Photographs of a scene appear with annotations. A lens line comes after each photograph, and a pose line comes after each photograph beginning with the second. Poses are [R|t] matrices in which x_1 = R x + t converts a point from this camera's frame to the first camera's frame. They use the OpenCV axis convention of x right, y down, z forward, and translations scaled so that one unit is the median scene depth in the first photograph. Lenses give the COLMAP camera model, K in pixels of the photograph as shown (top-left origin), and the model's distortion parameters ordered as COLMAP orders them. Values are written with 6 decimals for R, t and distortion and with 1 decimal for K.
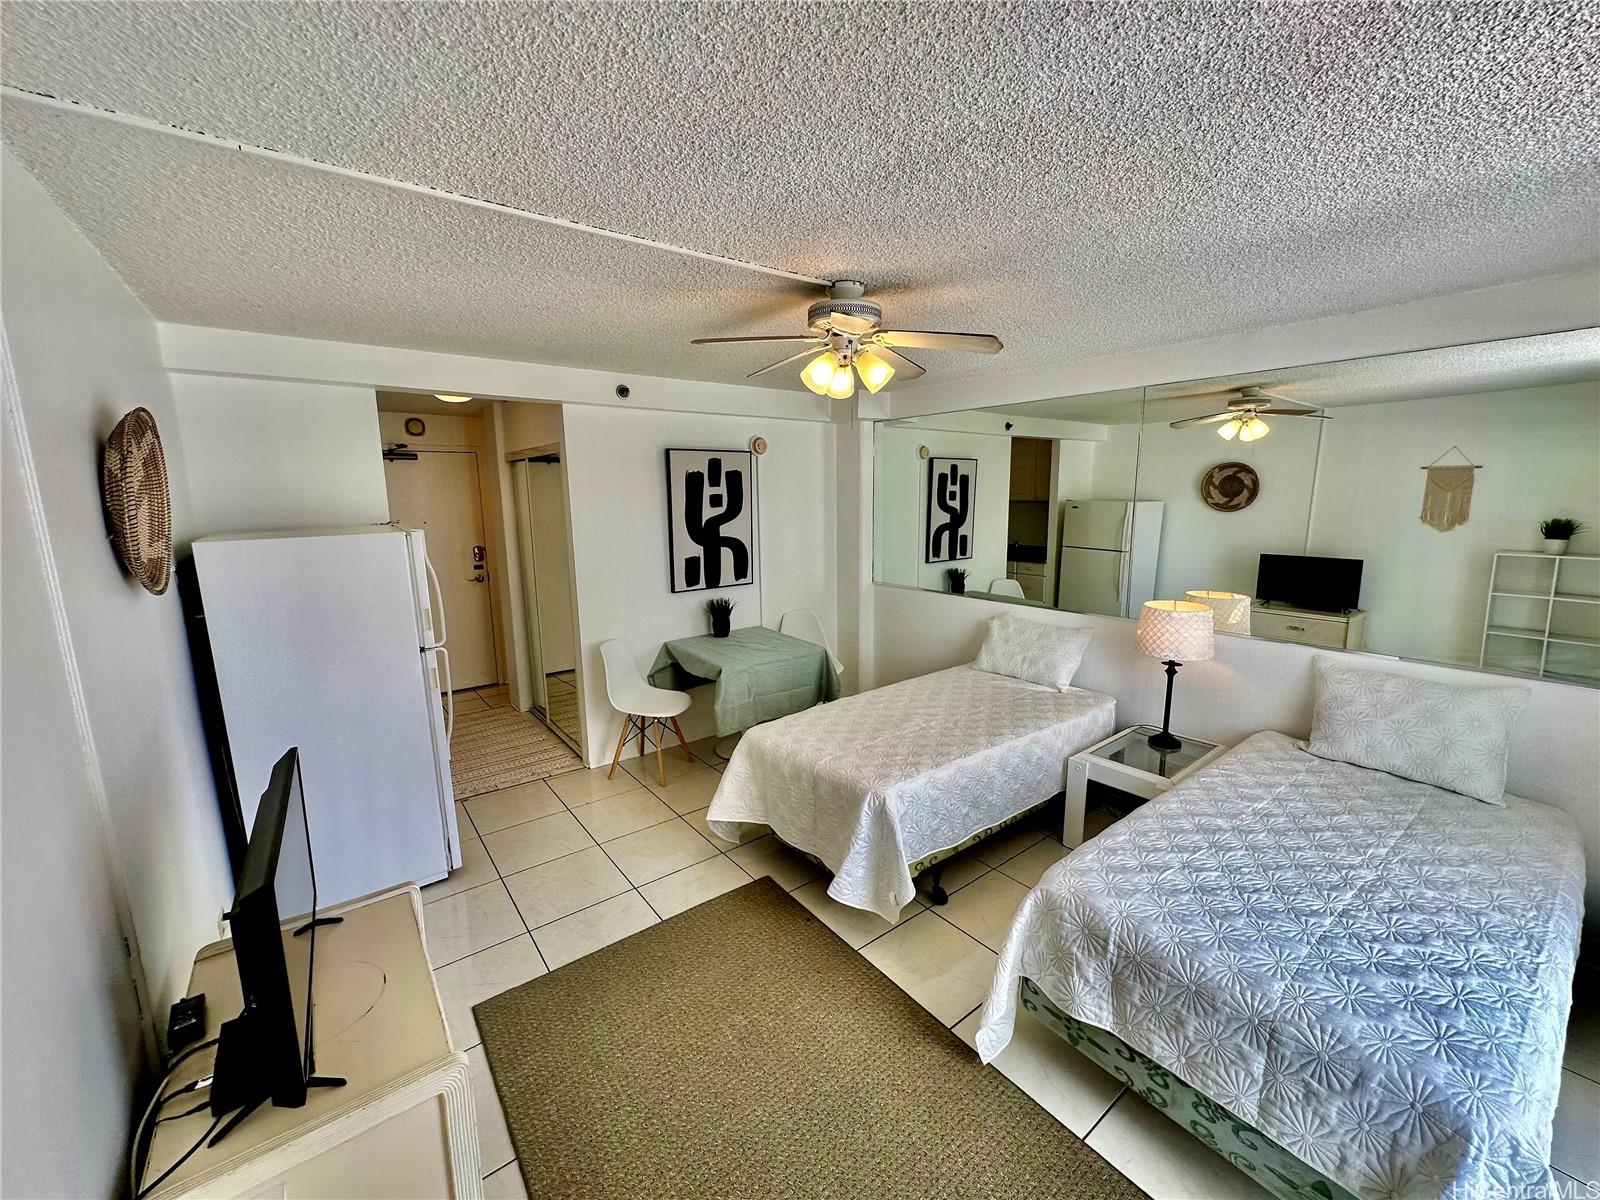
lens RADIAL K [[636.3, 0, 800.0], [0, 636.3, 600.0], [0, 0, 1]] dist [-0.001371, 0.000028]
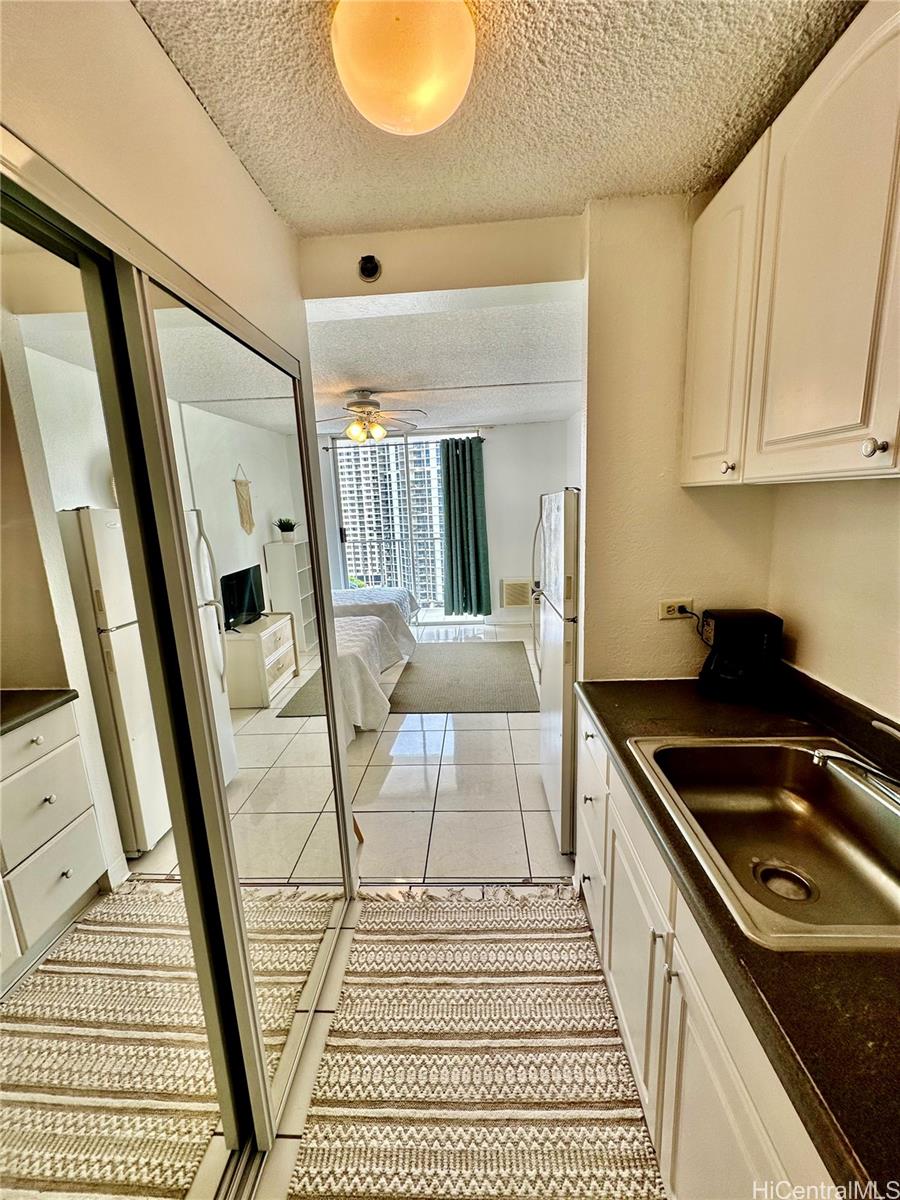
lens RADIAL K [[487.0, 0, 450.0], [0, 487.0, 600.0], [0, 0, 1]] dist [-0.000734, 0.000003]
pose [[-0.753417, -0.085169, 0.652004, -0.671923], [0.159685, 0.938193, 0.307075, -0.143322], [-0.637859, 0.335470, -0.693250, 1.120194]]
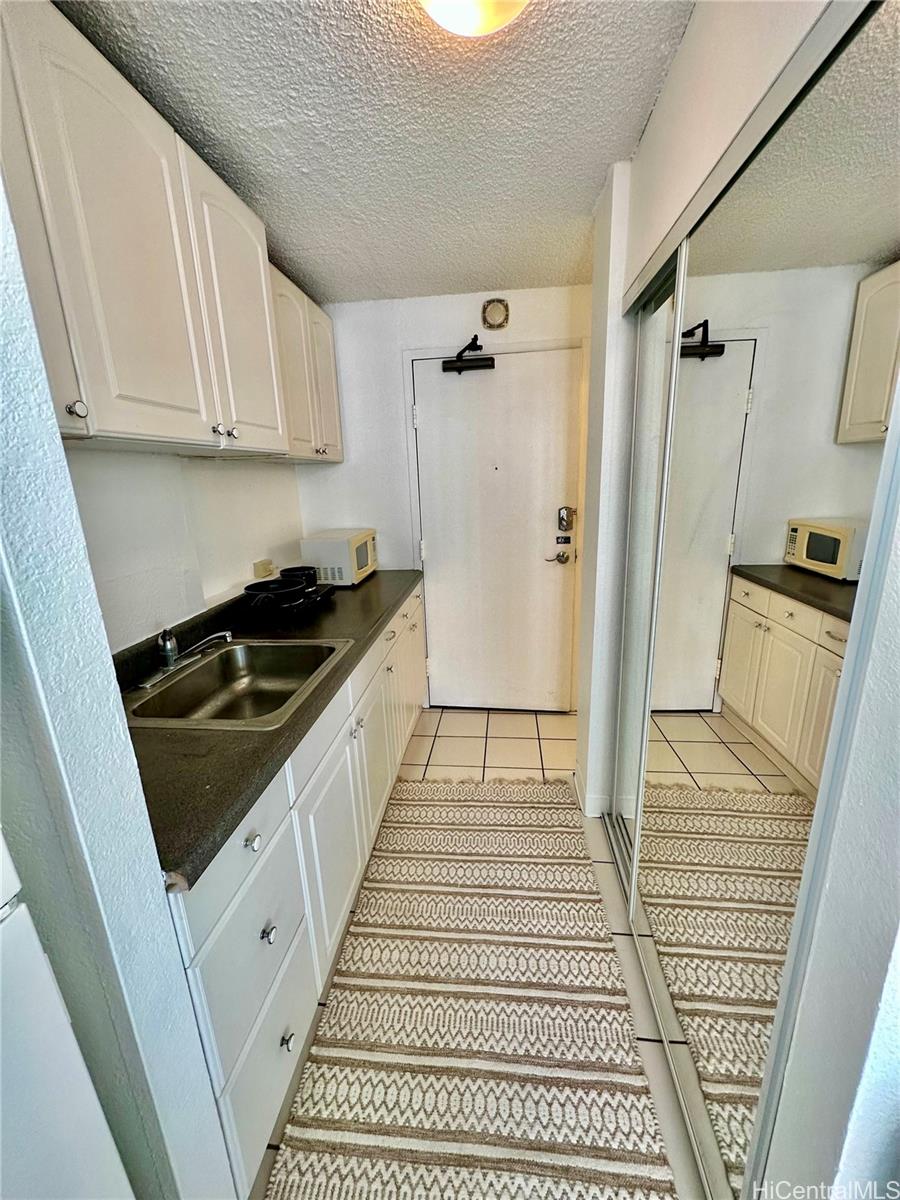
lens RADIAL K [[477.2, 0, 450.0], [0, 477.2, 600.0], [0, 0, 1]] dist [-0.001371, 0.000028]
pose [[0.718788, 0.164484, -0.675492, -0.326125], [-0.088056, 0.985324, 0.146229, -0.068011], [0.689631, -0.045627, 0.722722, 0.741066]]
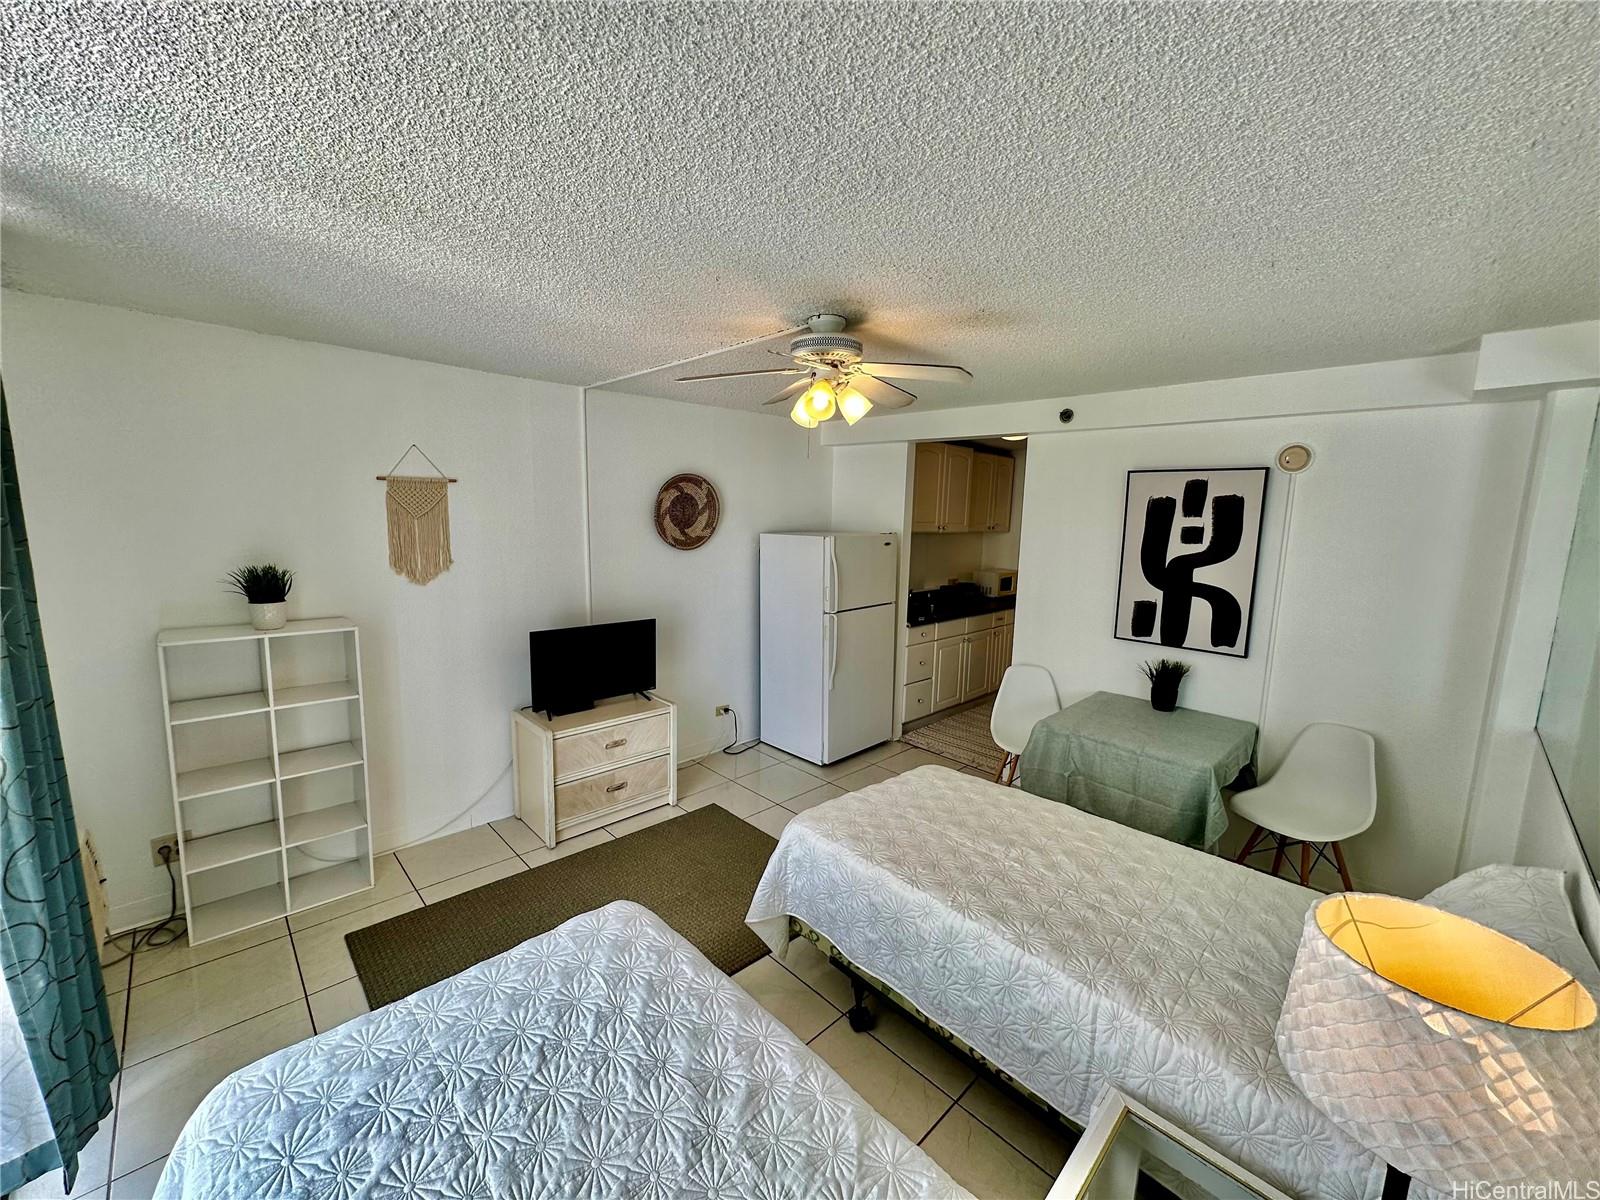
lens RADIAL K [[636.3, 0, 800.0], [0, 636.3, 600.0], [0, 0, 1]] dist [-0.001371, 0.000028]
pose [[0.108834, 0.155239, -0.981864, 0.571281], [-0.192143, 0.972389, 0.132443, -0.090371], [0.975313, 0.174244, 0.135657, 0.448512]]
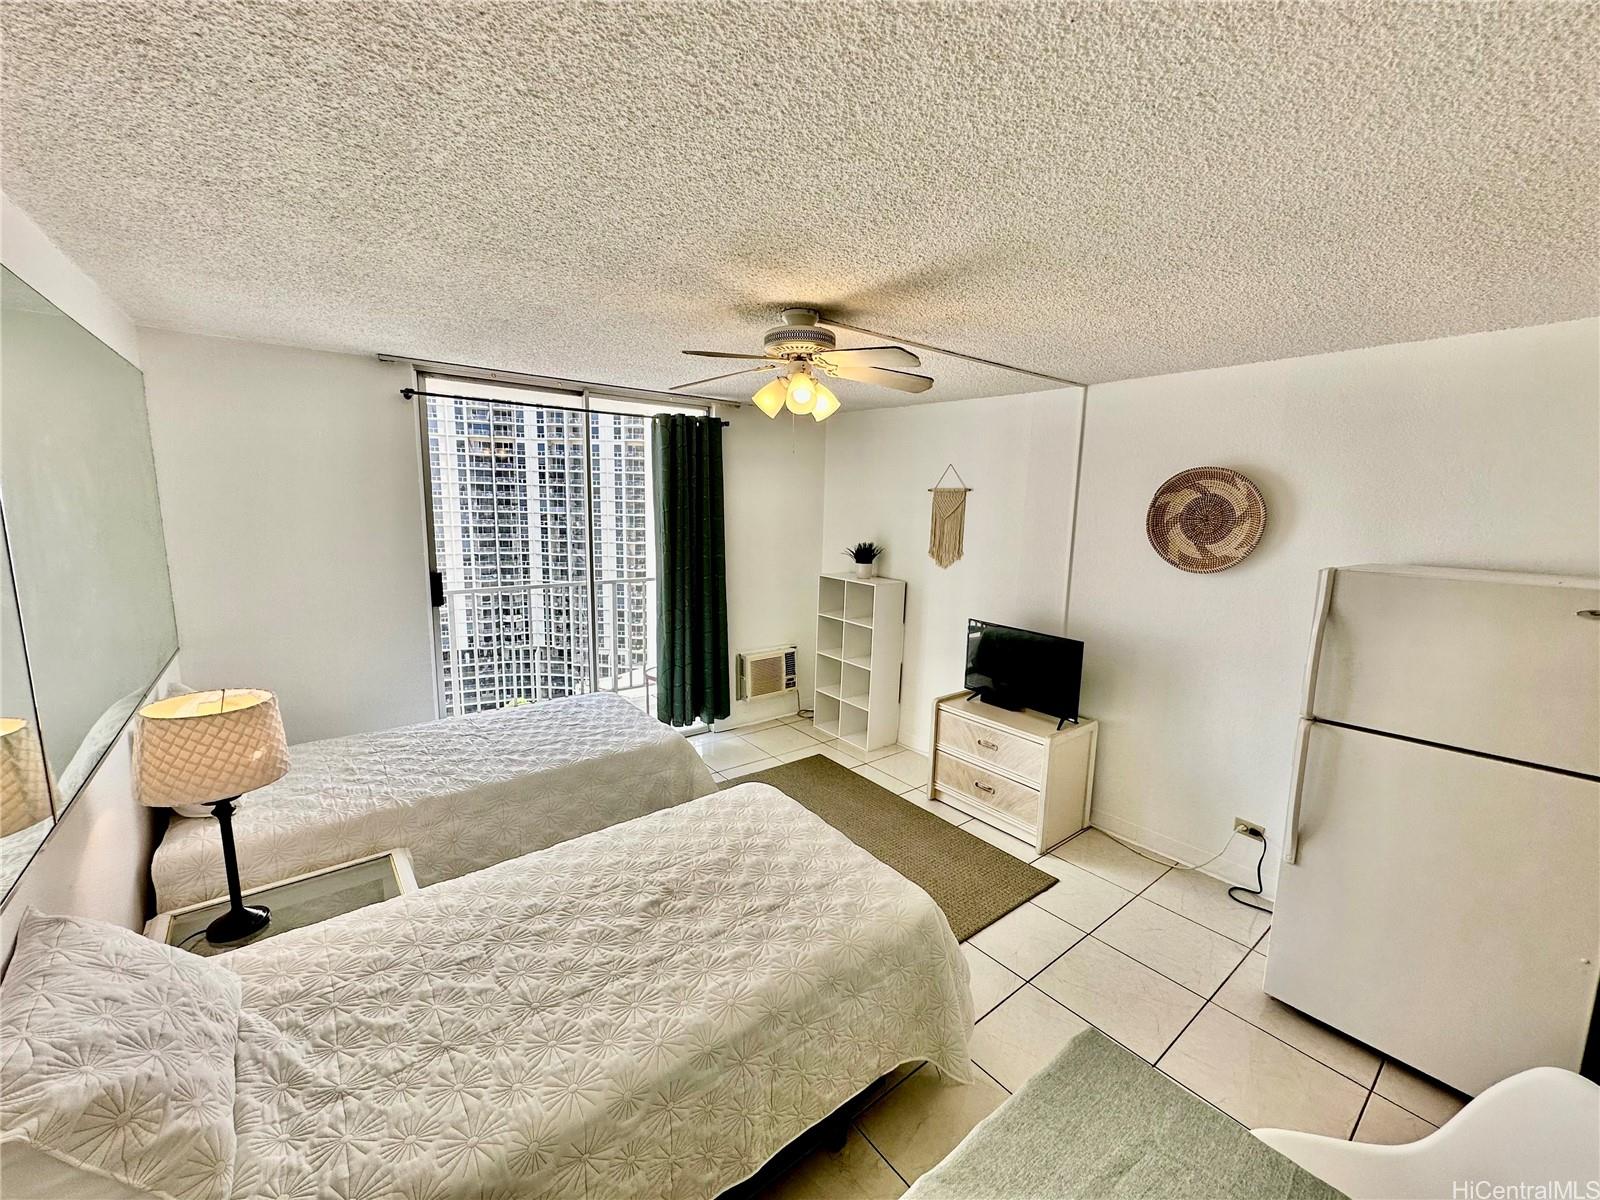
lens RADIAL K [[636.3, 0, 800.0], [0, 636.3, 600.0], [0, 0, 1]] dist [-0.001371, 0.000028]
pose [[-0.999906, -0.010427, -0.008941, 0.037758], [-0.012738, 0.947427, 0.319718, -0.191946], [0.005137, 0.319802, -0.947471, 1.063668]]
